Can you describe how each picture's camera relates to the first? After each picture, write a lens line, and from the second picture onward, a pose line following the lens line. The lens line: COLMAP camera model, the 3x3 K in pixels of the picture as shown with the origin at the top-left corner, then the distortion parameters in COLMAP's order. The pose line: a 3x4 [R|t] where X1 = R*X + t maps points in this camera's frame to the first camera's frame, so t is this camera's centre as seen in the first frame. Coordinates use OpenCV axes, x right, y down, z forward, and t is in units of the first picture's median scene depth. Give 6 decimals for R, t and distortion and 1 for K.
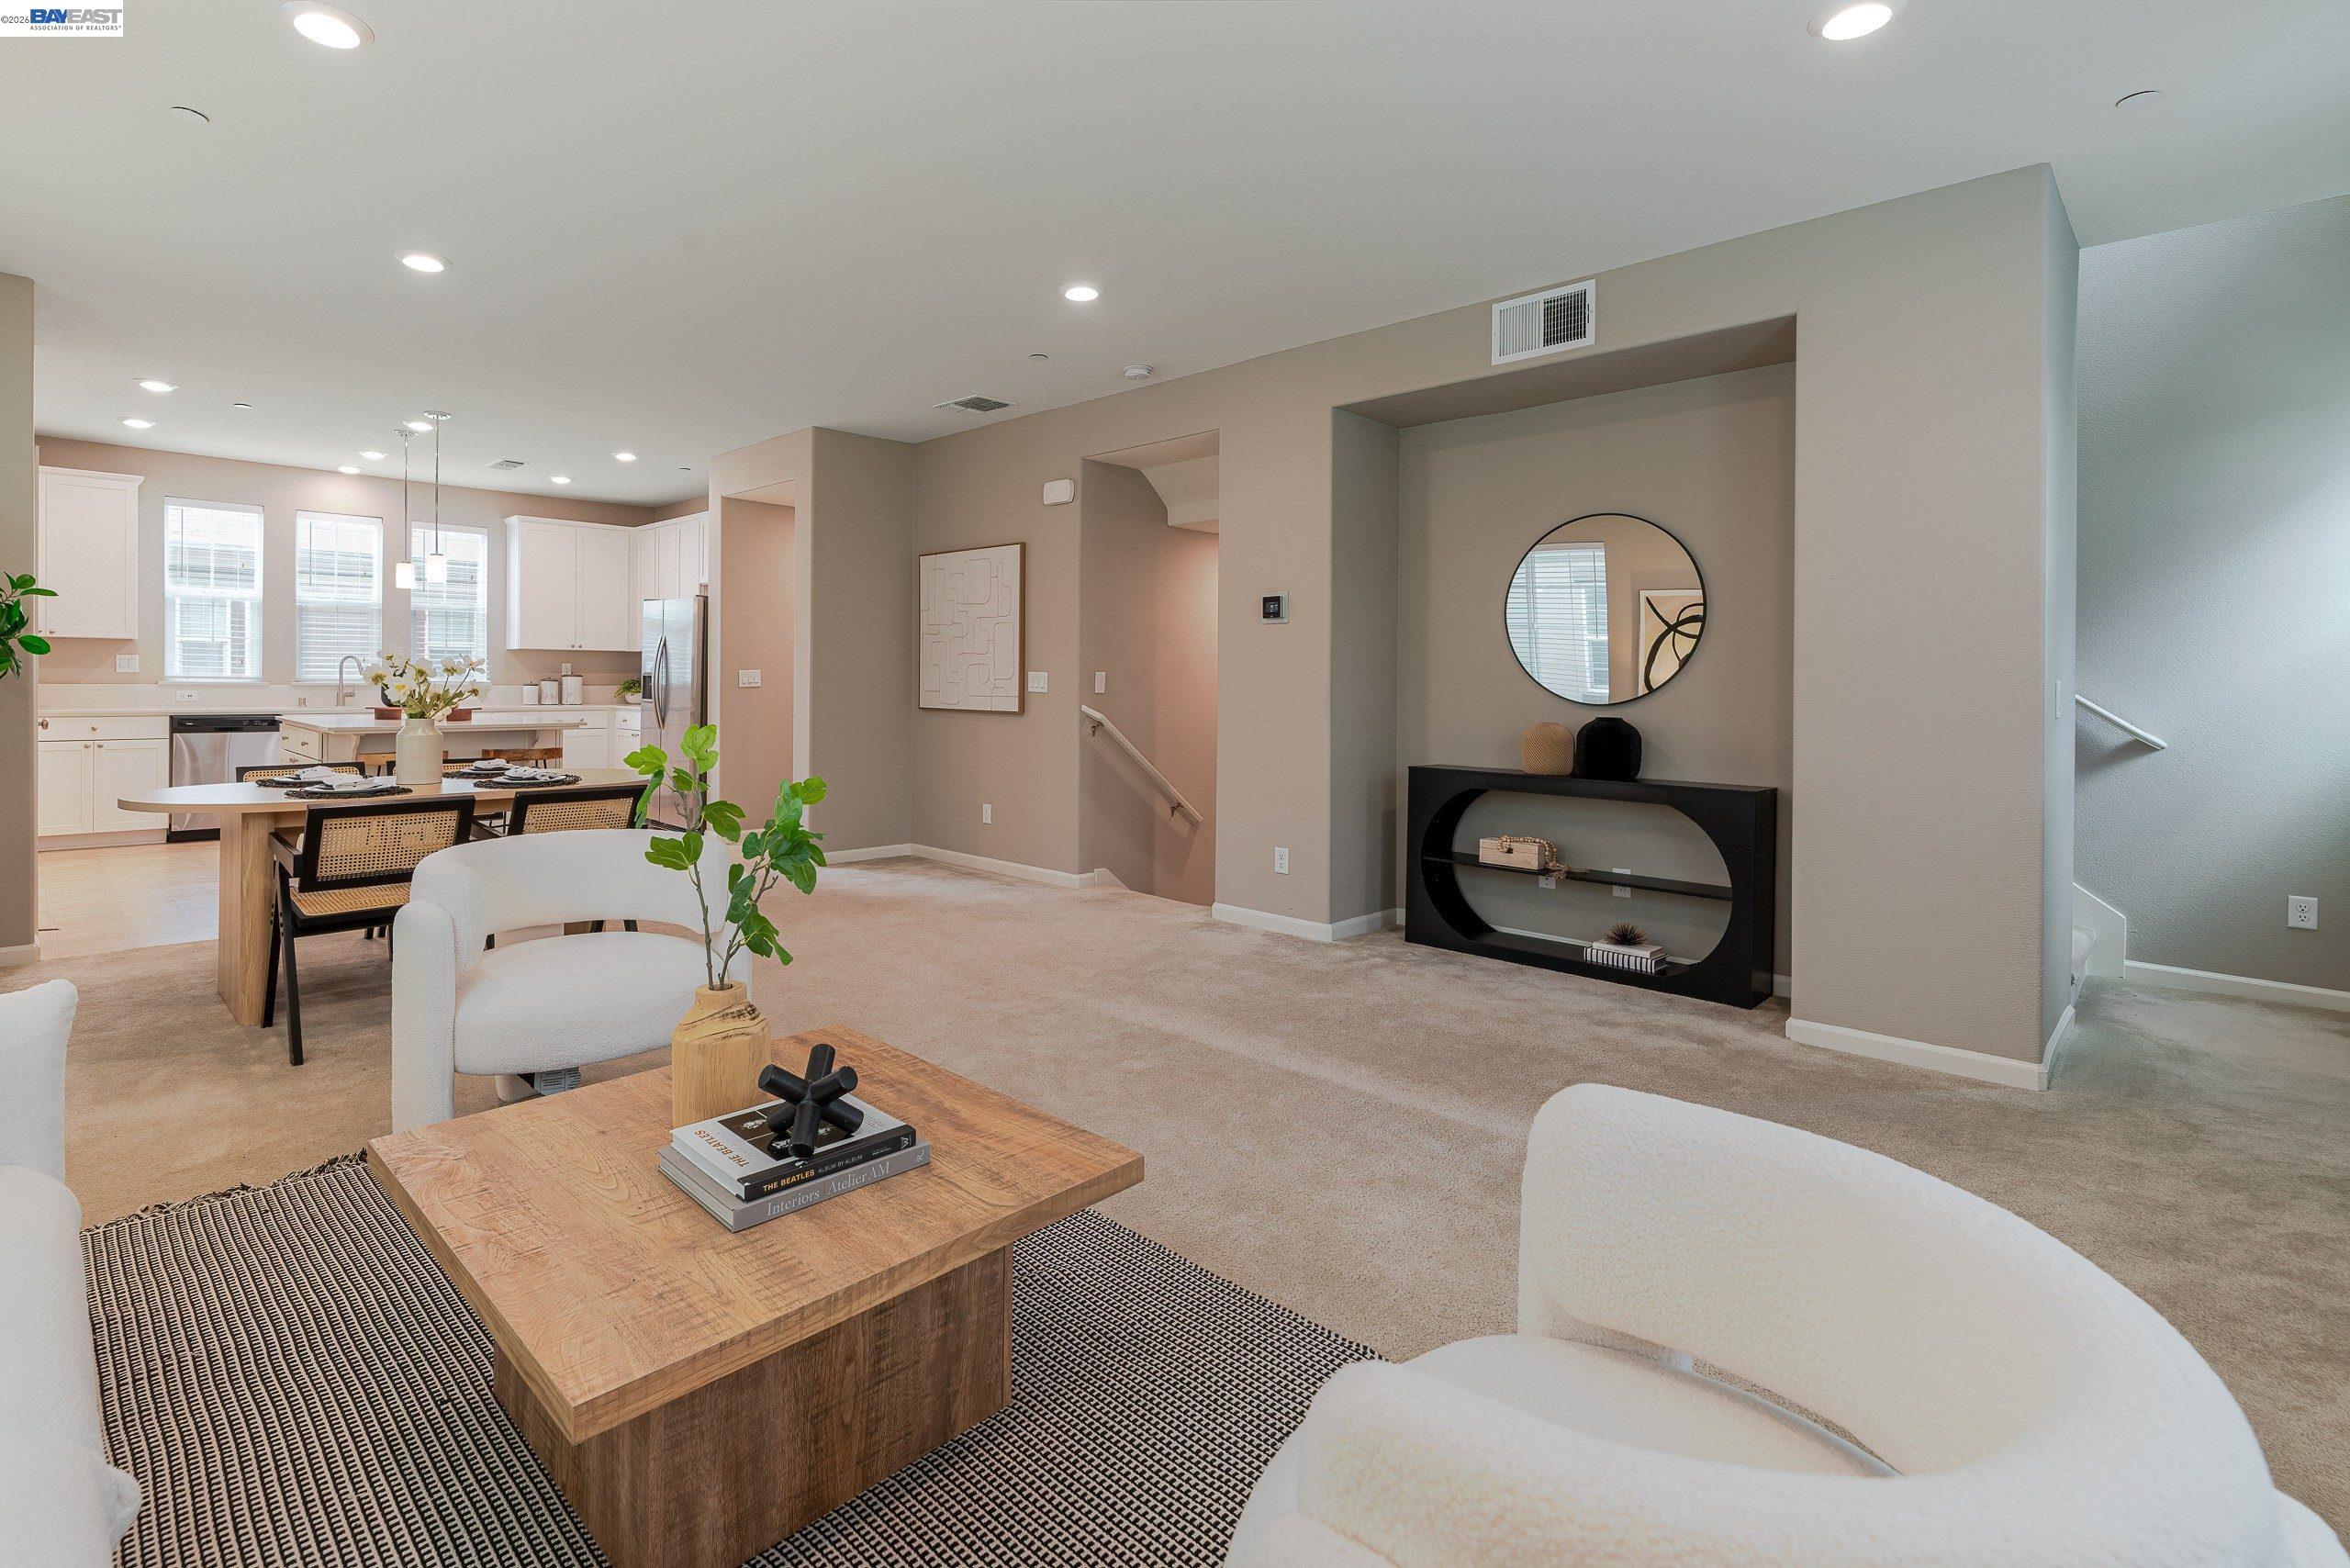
lens RADIAL K [[1152.5, 0, 1169.9], [0, 1152.5, 688.3], [0, 0, 1]] dist [-0.016611, 0.000415]
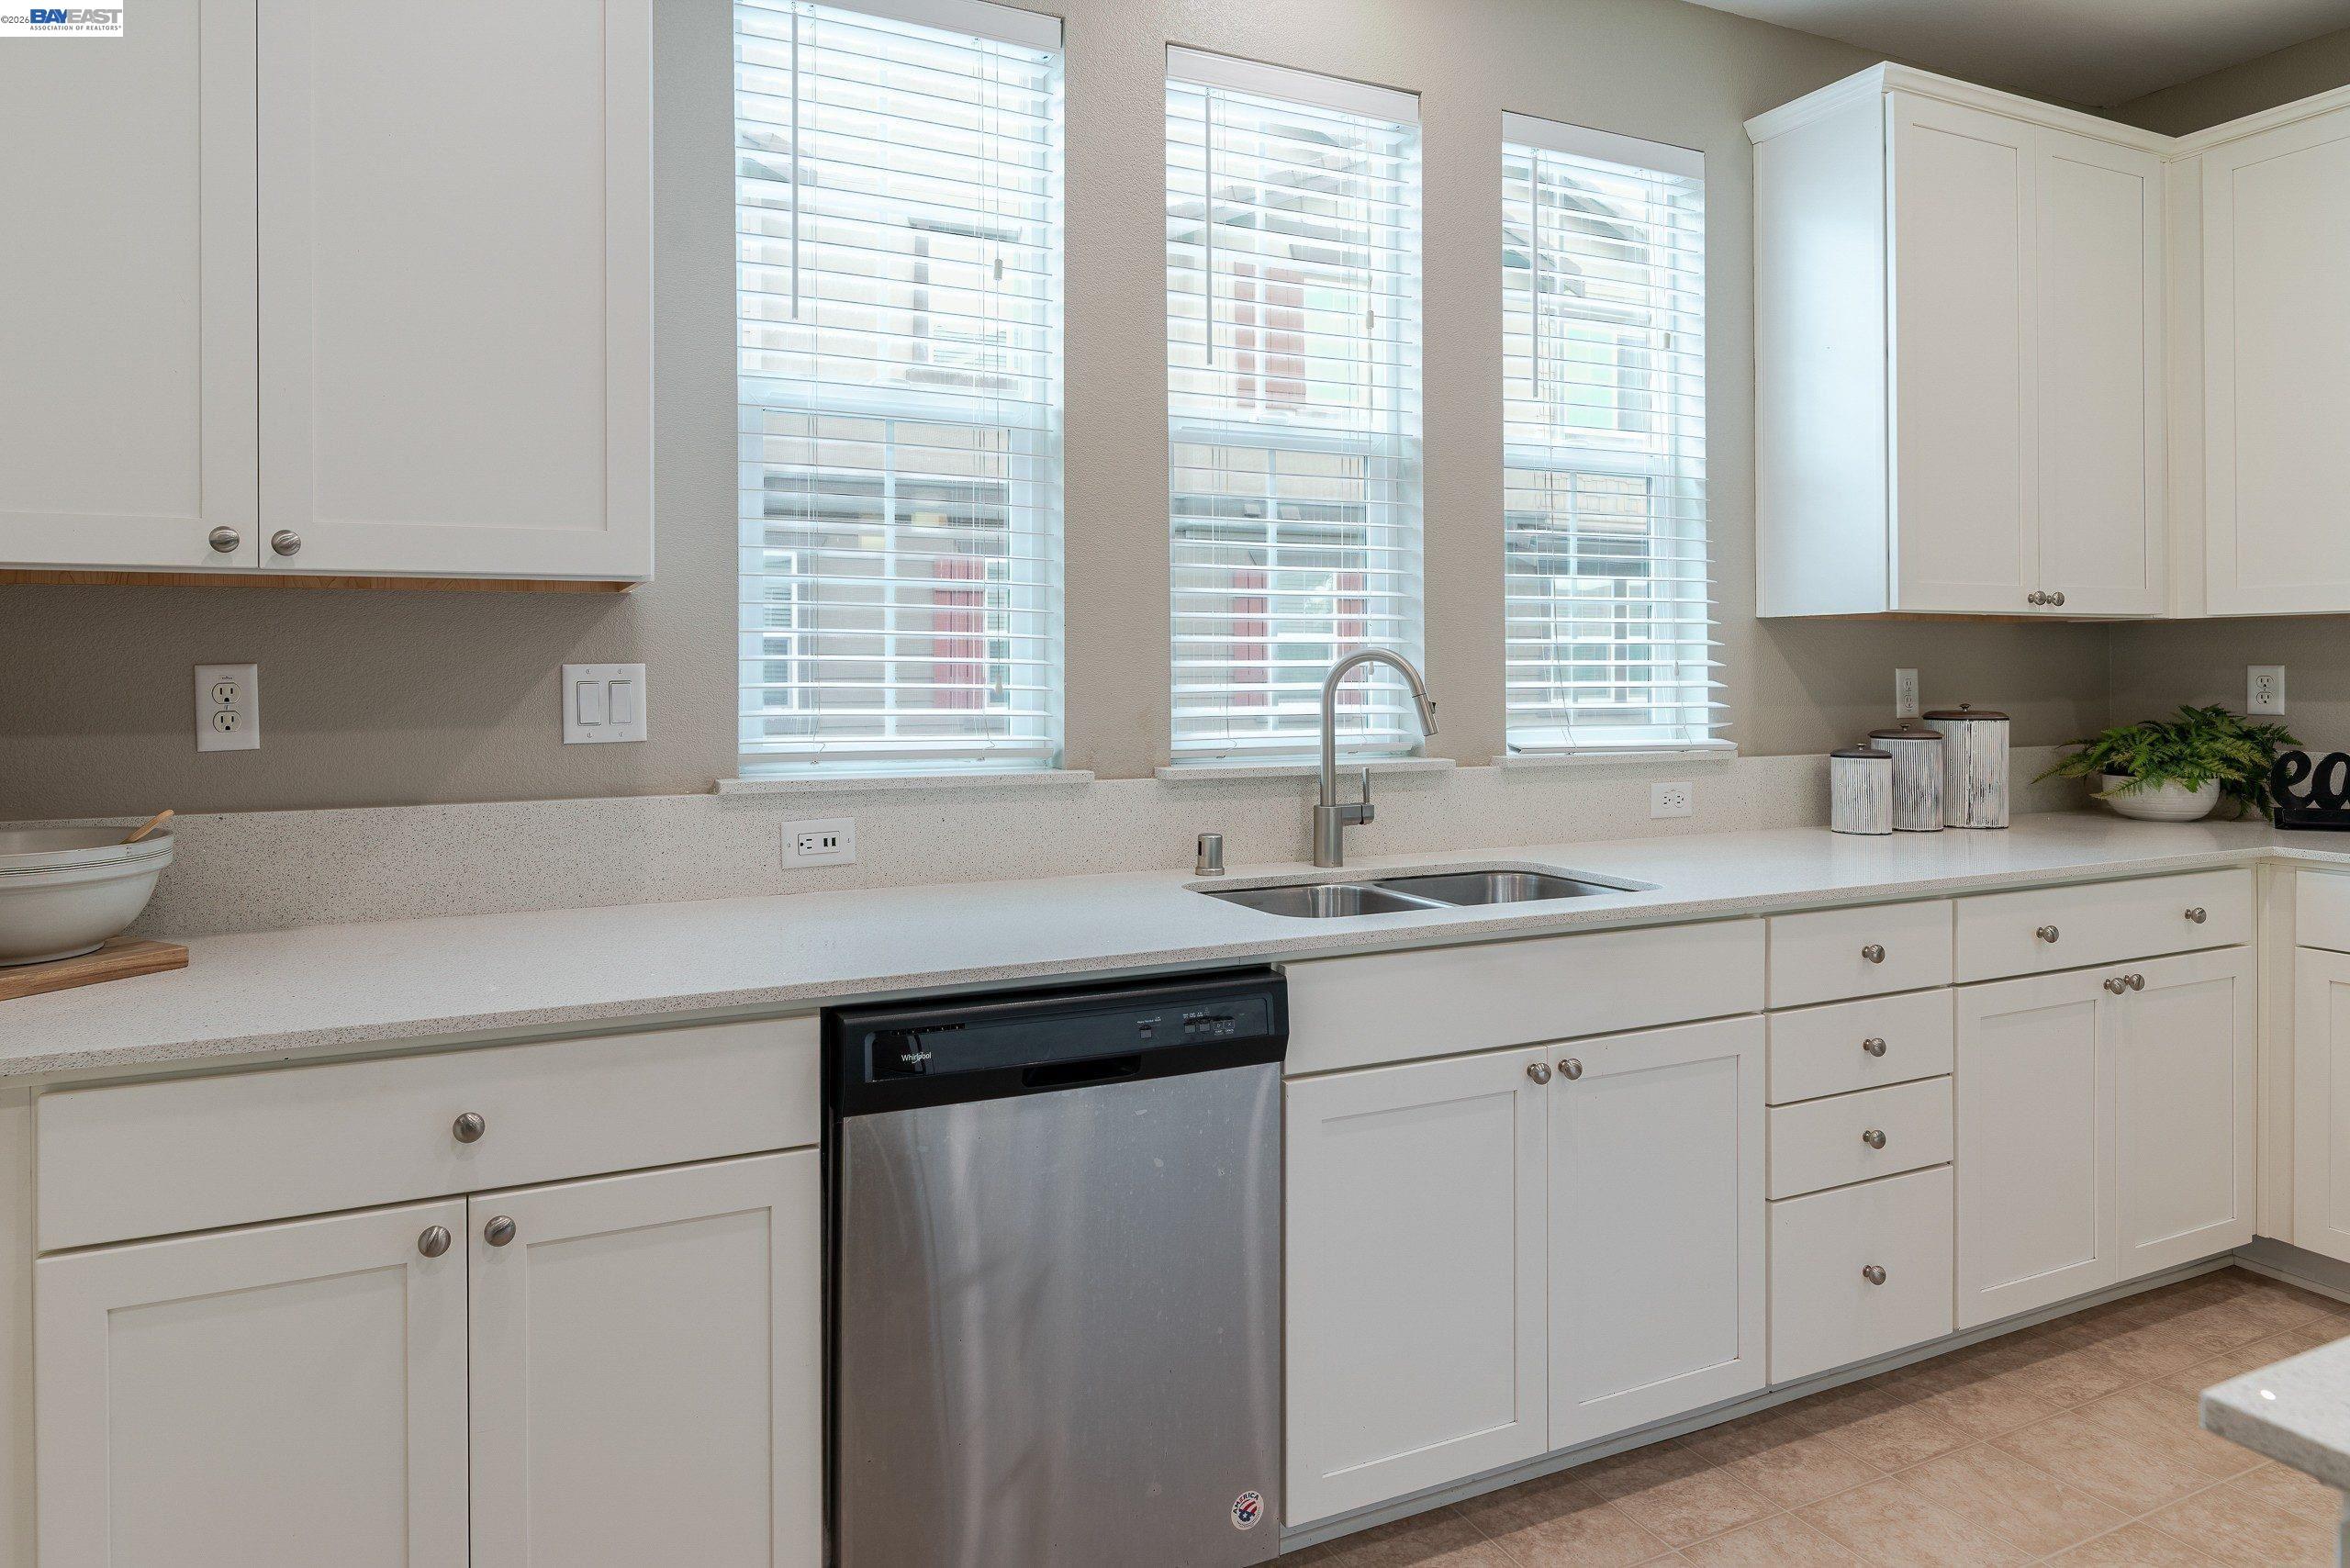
lens RADIAL K [[1395.1, 0, 1087.1], [0, 1395.1, 670.9], [0, 0, 1]] dist [-0.000436, -0.001971]
pose [[0.933367, -0.011389, -0.358742, -0.785584], [0.008345, 0.999915, -0.010032, -0.025945], [0.358826, 0.006370, 0.933383, 0.838102]]
